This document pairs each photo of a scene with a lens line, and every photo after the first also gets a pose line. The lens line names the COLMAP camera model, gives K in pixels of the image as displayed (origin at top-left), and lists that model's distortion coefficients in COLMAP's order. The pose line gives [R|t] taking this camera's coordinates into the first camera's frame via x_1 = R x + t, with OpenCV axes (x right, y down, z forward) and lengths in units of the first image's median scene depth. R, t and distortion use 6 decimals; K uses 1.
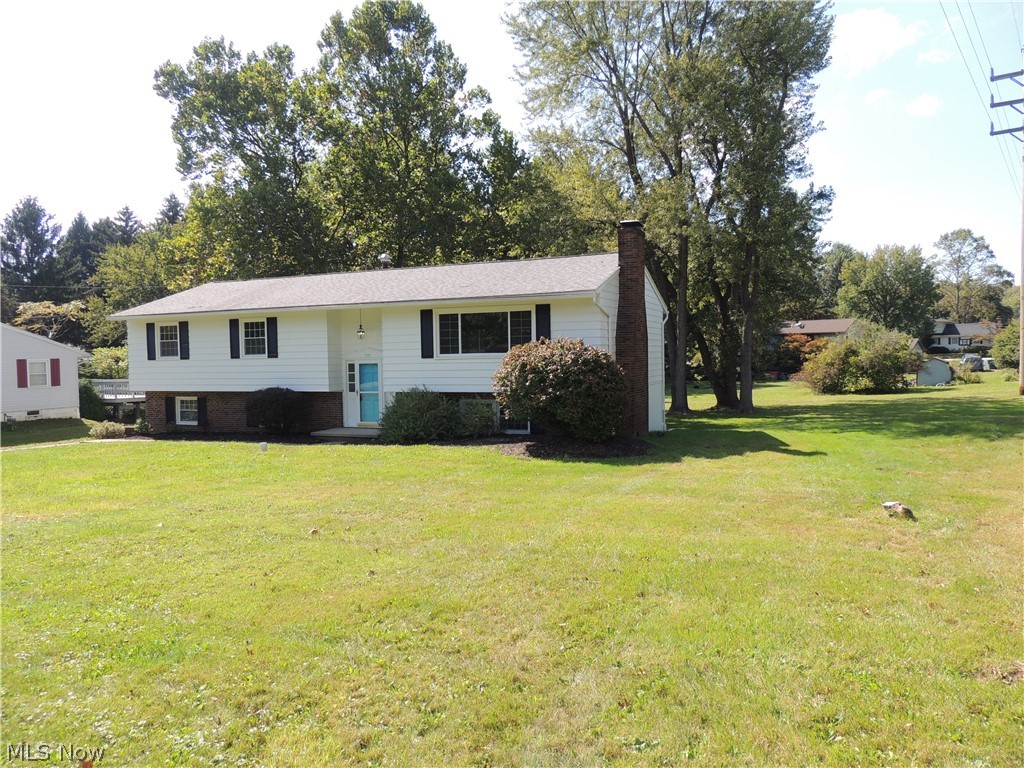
lens RADIAL K [[729.0, 0, 515.2], [0, 729.0, 383.2], [0, 0, 1]] dist [-0.030148, 0.011047]
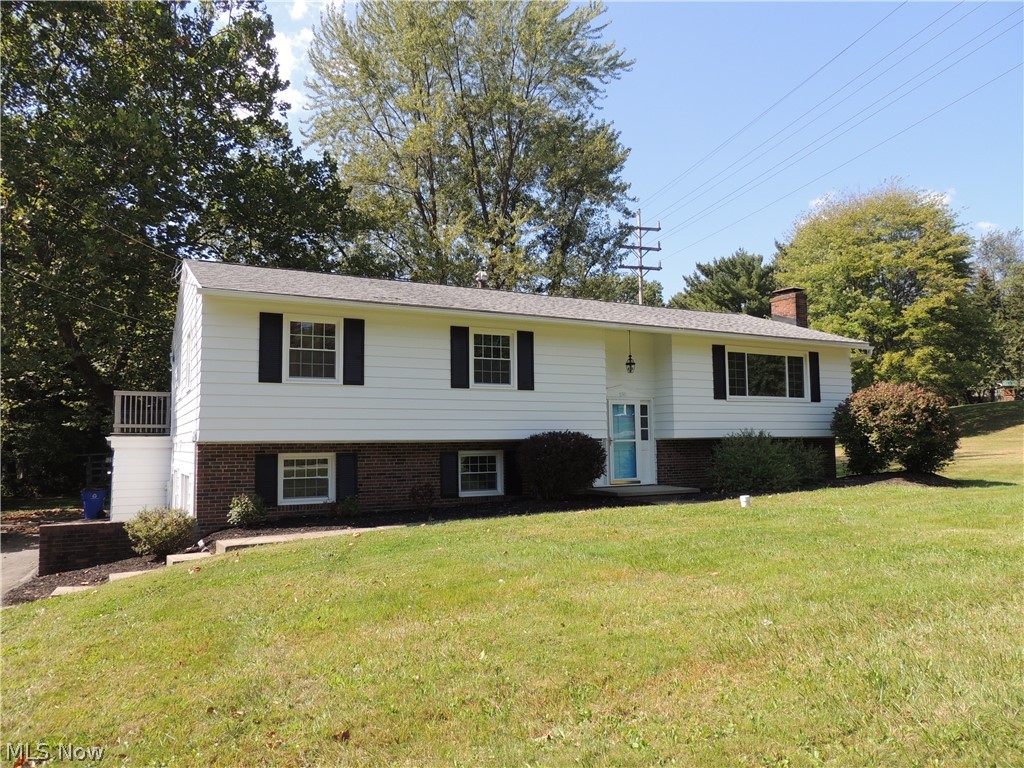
lens RADIAL K [[729.0, 0, 515.2], [0, 729.0, 383.2], [0, 0, 1]] dist [-0.030148, 0.011047]
pose [[0.591317, 0.030840, 0.805849, -0.885182], [-0.012115, 0.999495, -0.029360, -0.022059], [-0.806348, 0.007598, 0.591393, 0.598943]]
